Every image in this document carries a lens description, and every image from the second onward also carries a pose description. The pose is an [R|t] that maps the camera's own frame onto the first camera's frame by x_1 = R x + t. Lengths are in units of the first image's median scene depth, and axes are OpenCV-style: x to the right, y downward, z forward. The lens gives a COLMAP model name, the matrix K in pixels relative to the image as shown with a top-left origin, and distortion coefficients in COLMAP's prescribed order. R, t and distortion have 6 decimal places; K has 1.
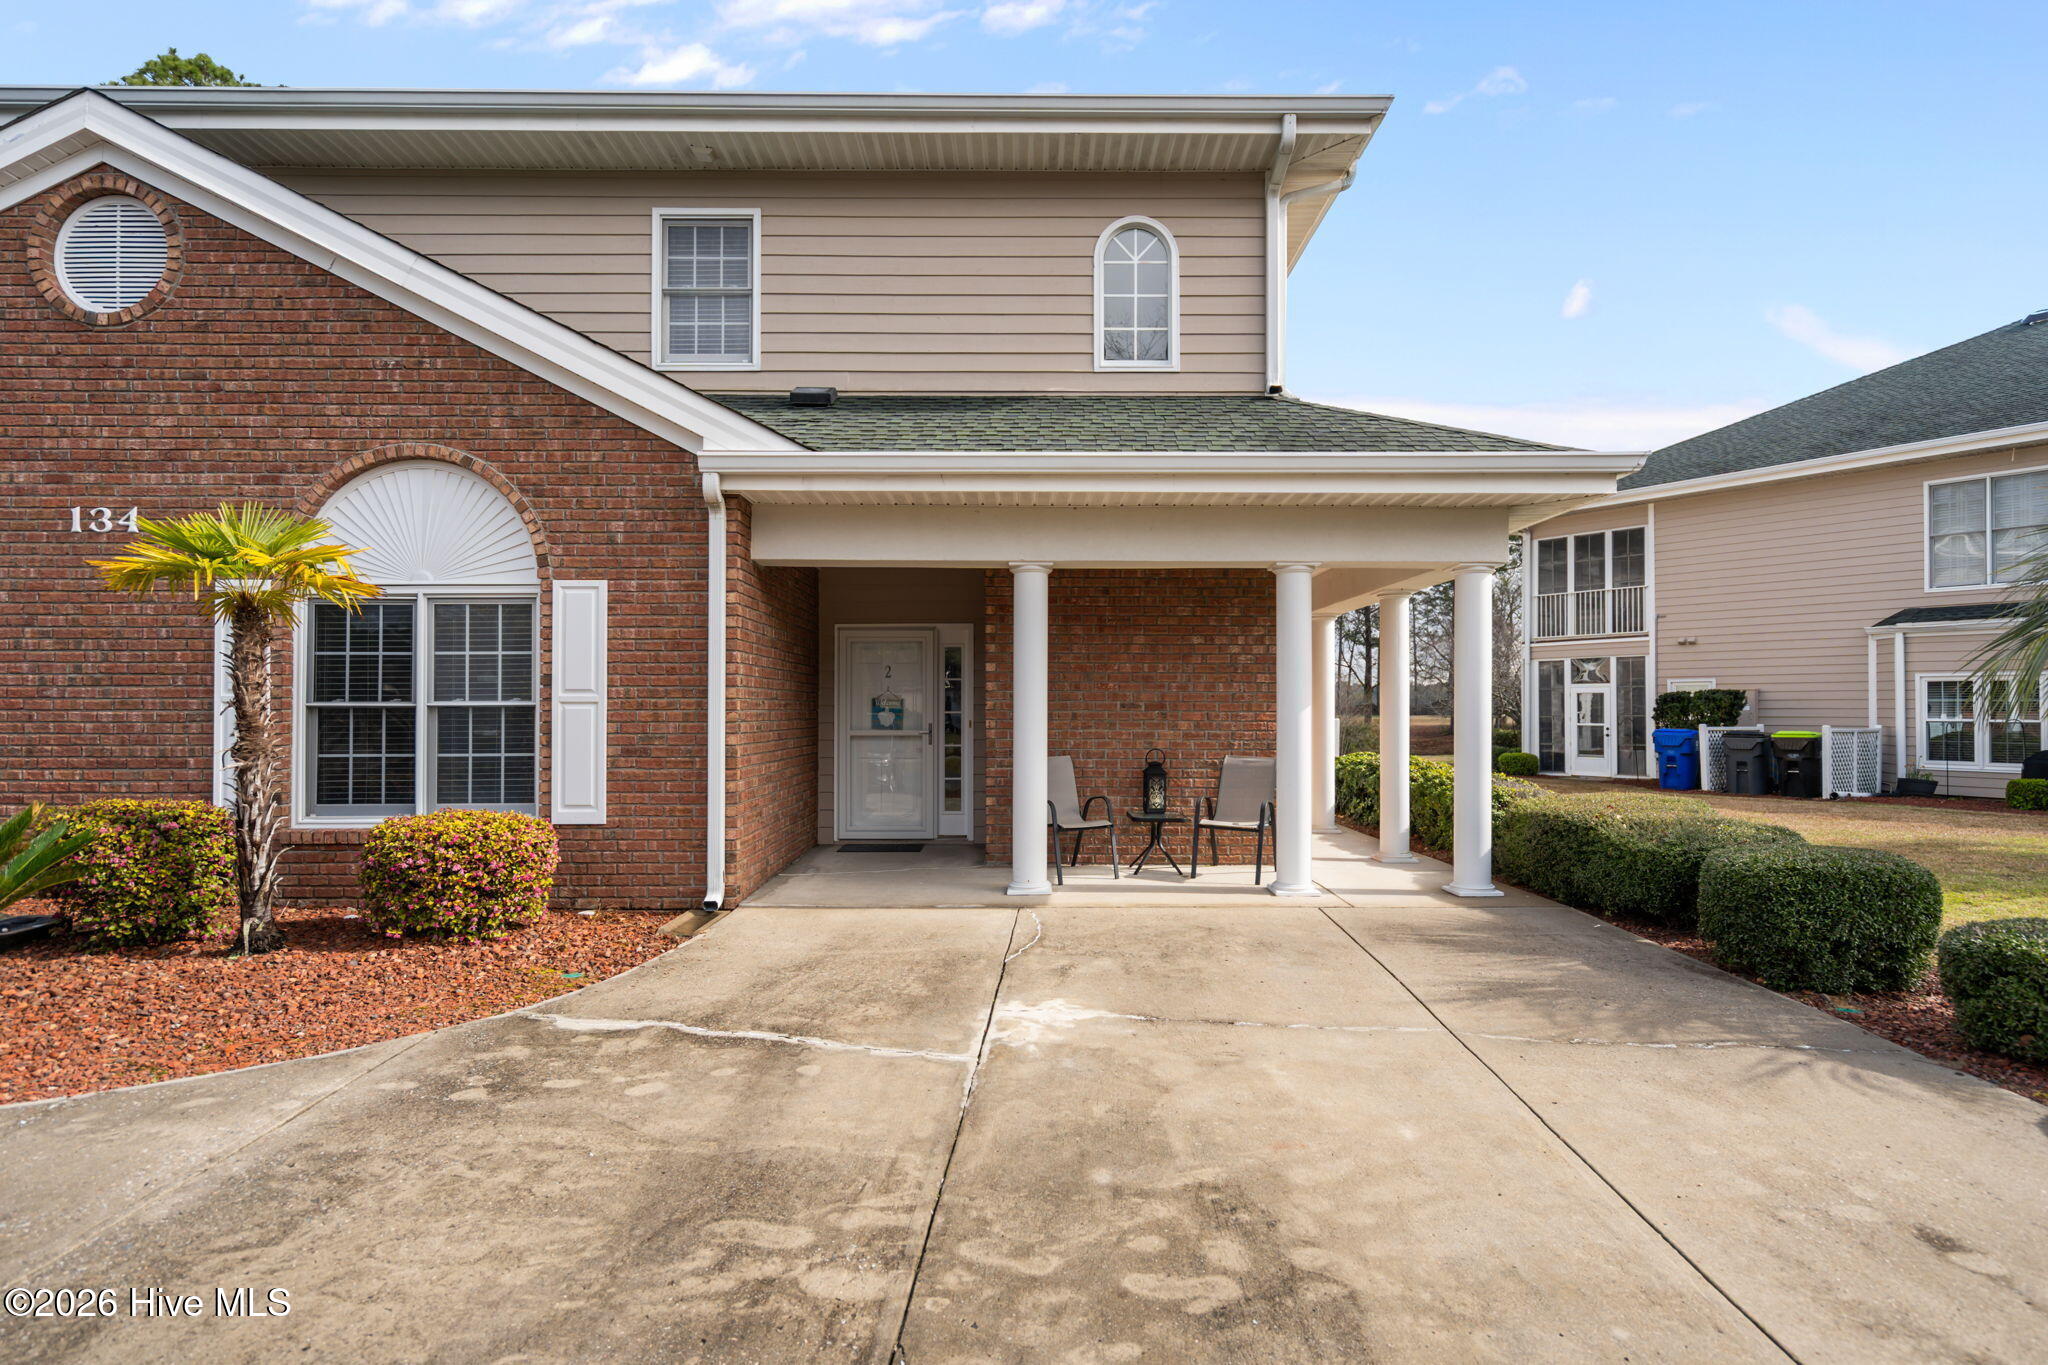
lens RADIAL K [[1091.1, 0, 1024.9], [0, 1091.1, 727.2], [0, 0, 1]] dist [0.004941, 0.002625]
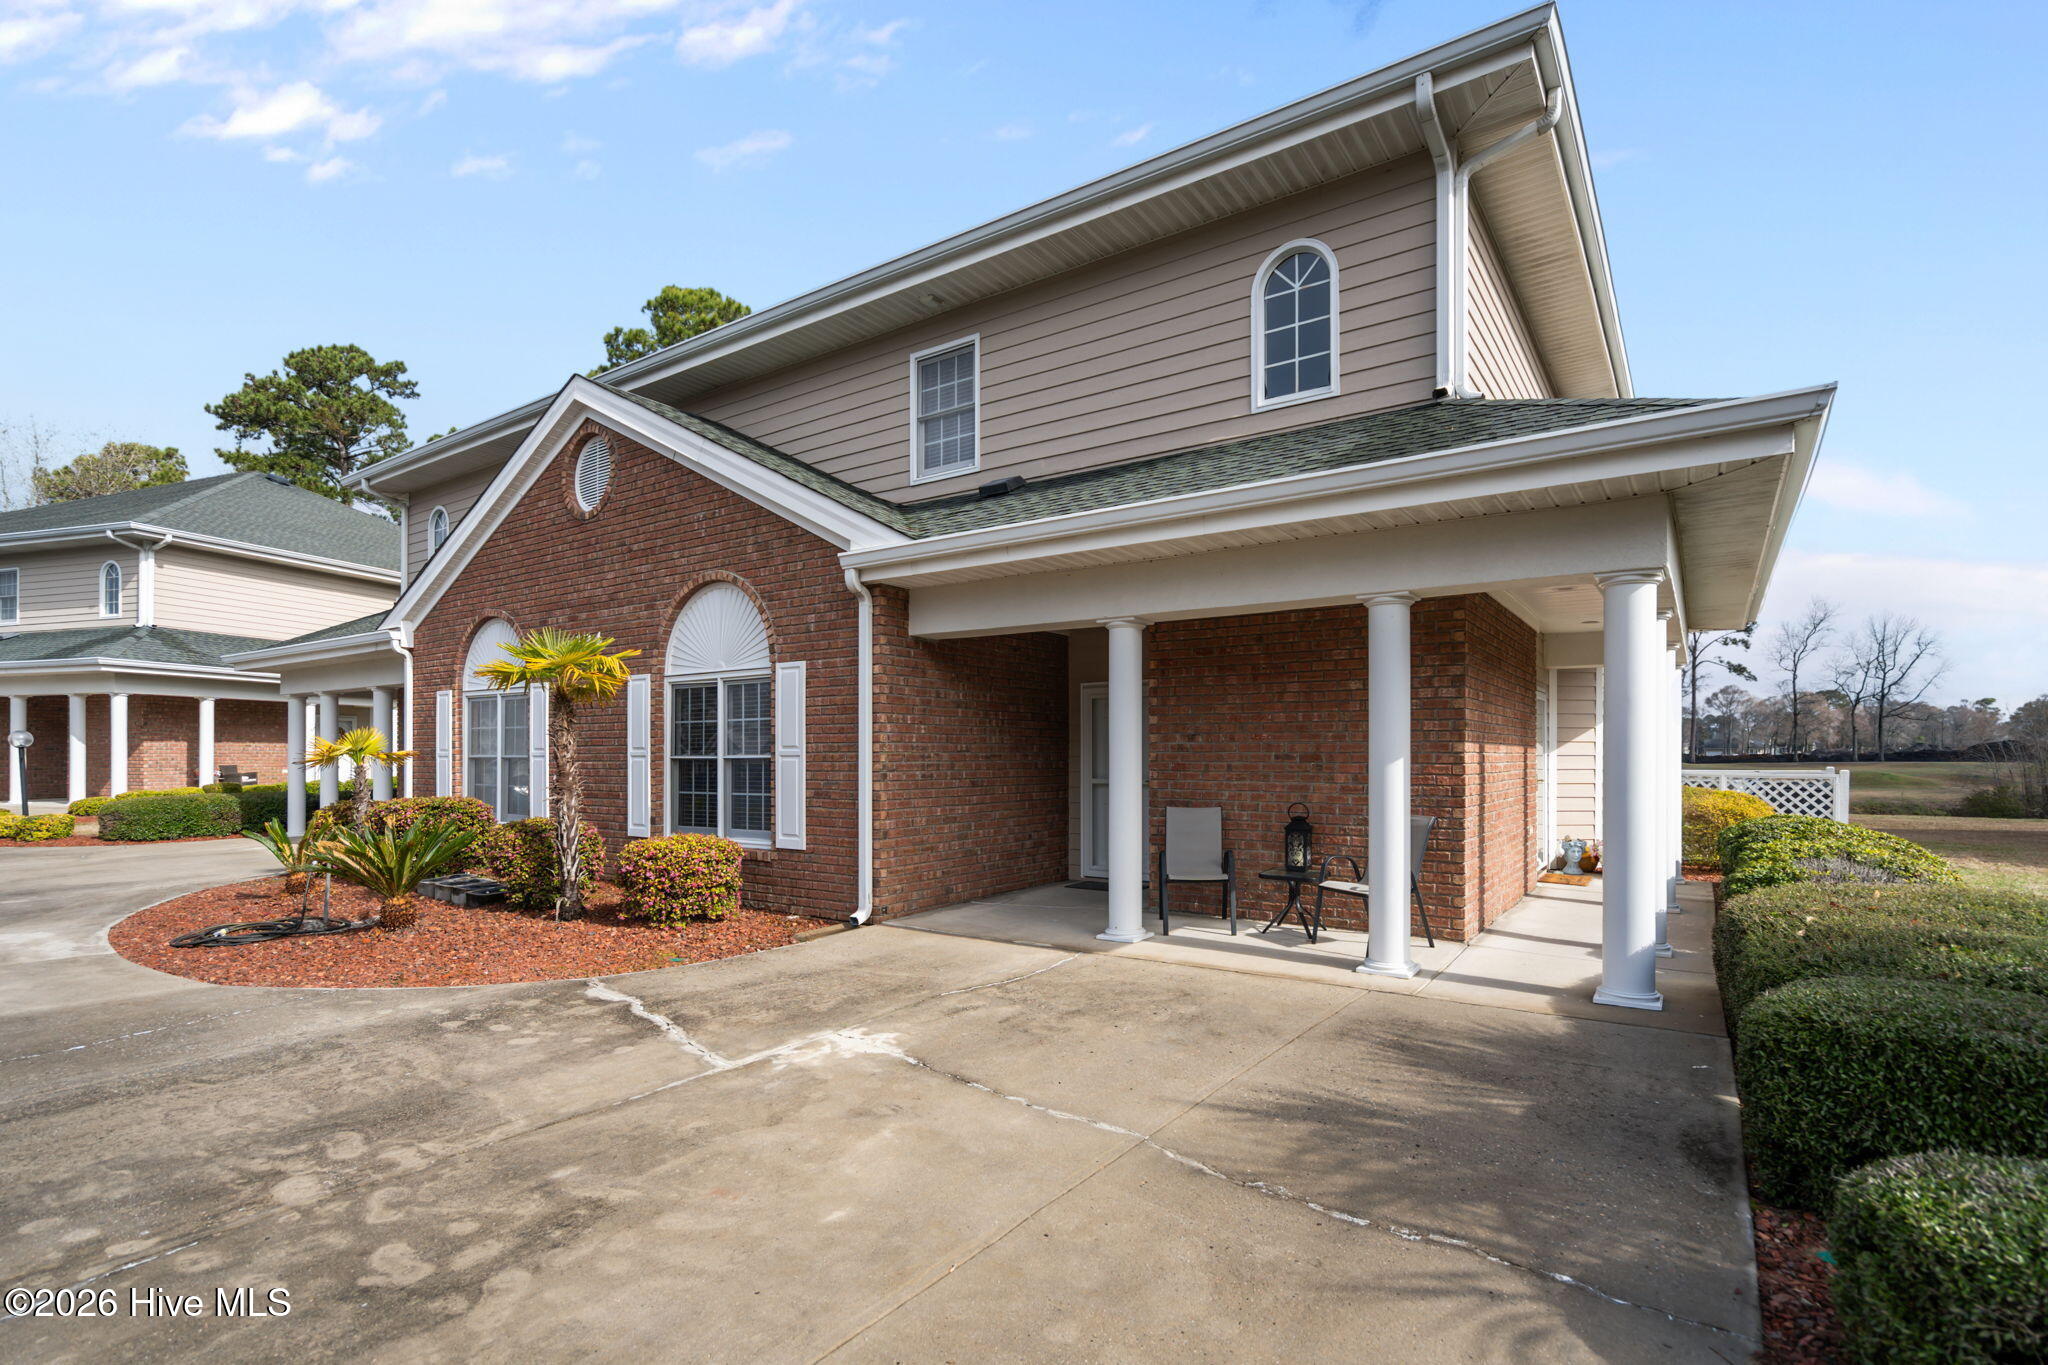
lens RADIAL K [[980.6, 0, 1018.8], [0, 980.6, 775.6], [0, 0, 1]] dist [-0.000372, 0.001058]
pose [[0.813759, 0.010341, -0.581111, 0.601860], [-0.007808, 0.999946, 0.006860, -0.010980], [0.581150, -0.001045, 0.813795, 0.247642]]
